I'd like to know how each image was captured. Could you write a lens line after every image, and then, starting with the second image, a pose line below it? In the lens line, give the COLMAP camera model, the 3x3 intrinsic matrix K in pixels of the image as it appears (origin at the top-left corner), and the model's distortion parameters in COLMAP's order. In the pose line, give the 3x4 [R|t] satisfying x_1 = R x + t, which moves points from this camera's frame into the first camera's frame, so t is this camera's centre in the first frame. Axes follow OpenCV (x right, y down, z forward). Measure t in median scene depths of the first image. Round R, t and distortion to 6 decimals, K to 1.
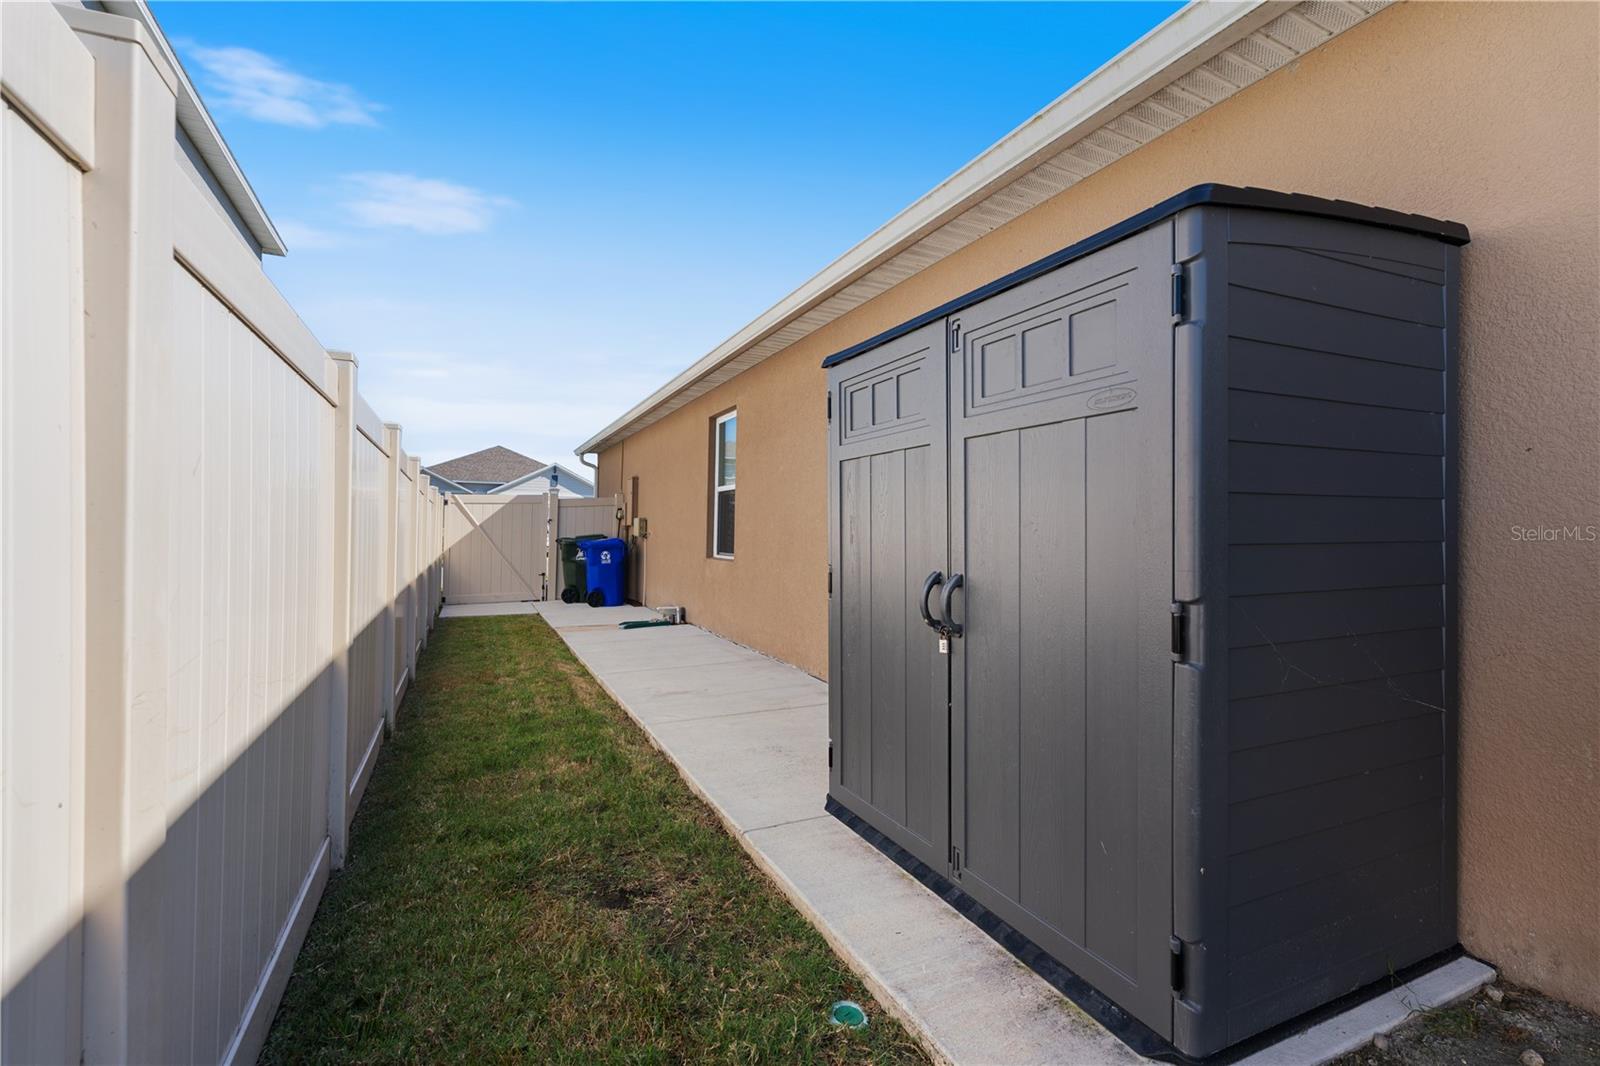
lens RADIAL K [[710.8, 0, 802.0], [0, 710.8, 531.7], [0, 0, 1]] dist [0.002887, 0.000305]
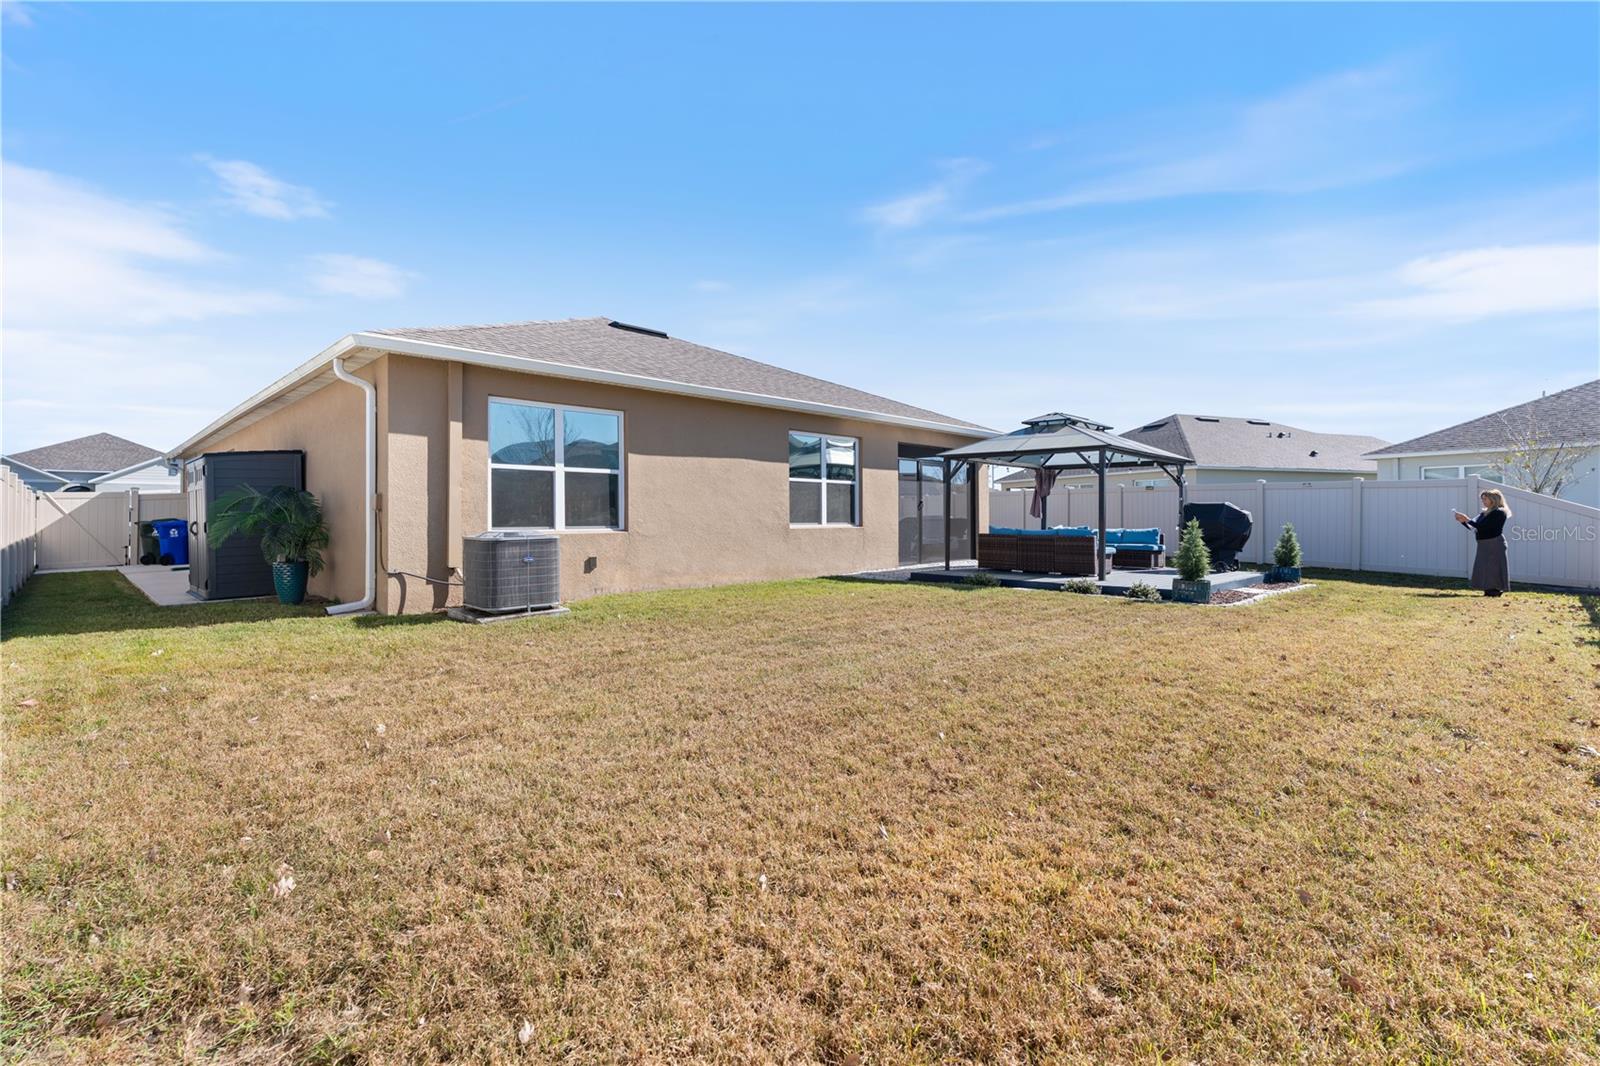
lens RADIAL K [[738.6, 0, 800.0], [0, 738.6, 533.0], [0, 0, 1]] dist [0.000684, 0.000162]
pose [[0.943218, -0.013000, 0.331919, 0.443720], [0.006890, 0.999785, 0.019579, 0.011552], [-0.332102, -0.016181, 0.943105, -0.898025]]
